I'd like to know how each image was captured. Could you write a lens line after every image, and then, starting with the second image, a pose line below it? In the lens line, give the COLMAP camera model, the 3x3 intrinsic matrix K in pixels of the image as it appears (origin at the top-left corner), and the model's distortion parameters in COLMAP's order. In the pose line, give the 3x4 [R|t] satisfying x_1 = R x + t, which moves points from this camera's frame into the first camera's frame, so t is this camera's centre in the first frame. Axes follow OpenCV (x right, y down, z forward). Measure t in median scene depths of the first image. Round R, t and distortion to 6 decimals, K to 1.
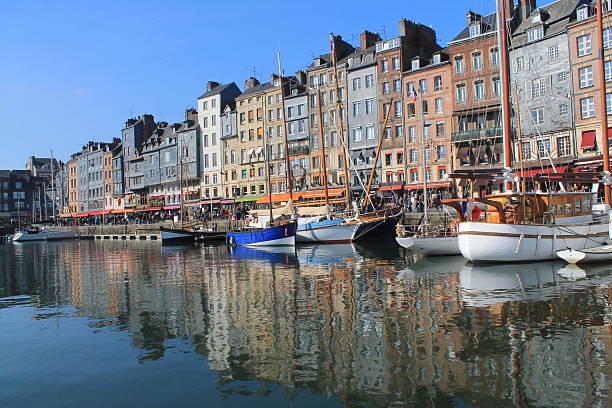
lens RADIAL K [[504.0, 0, 306.0], [0, 504.0, 204.0], [0, 0, 1]] dist [-0.162444, 0.123545]
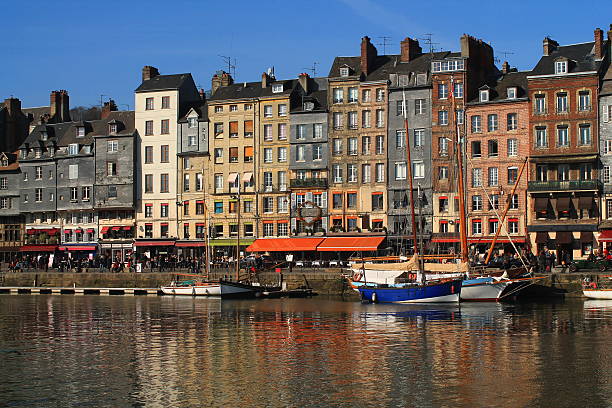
lens RADIAL K [[959.0, 0, 285.2], [0, 959.0, 205.4], [0, 0, 1]] dist [-0.061167, 0.078348]
pose [[0.963022, 0.049715, 0.264795, -0.435893], [-0.040209, 0.998341, -0.041204, -0.010780], [-0.266404, 0.029033, 0.963424, -0.394473]]
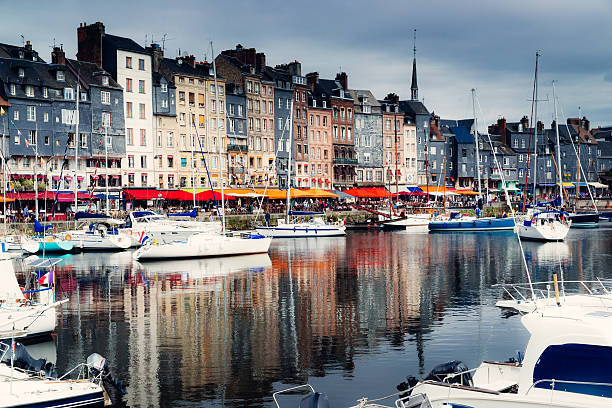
lens RADIAL K [[916.3, 0, 318.9], [0, 916.3, 203.5], [0, 0, 1]] dist [-0.020937, -0.025147]
pose [[-0.084147, 0.041666, 0.995582, -1.894244], [-0.002012, 0.999116, -0.041984, 0.085634], [-0.996451, -0.005536, -0.083989, 0.986396]]
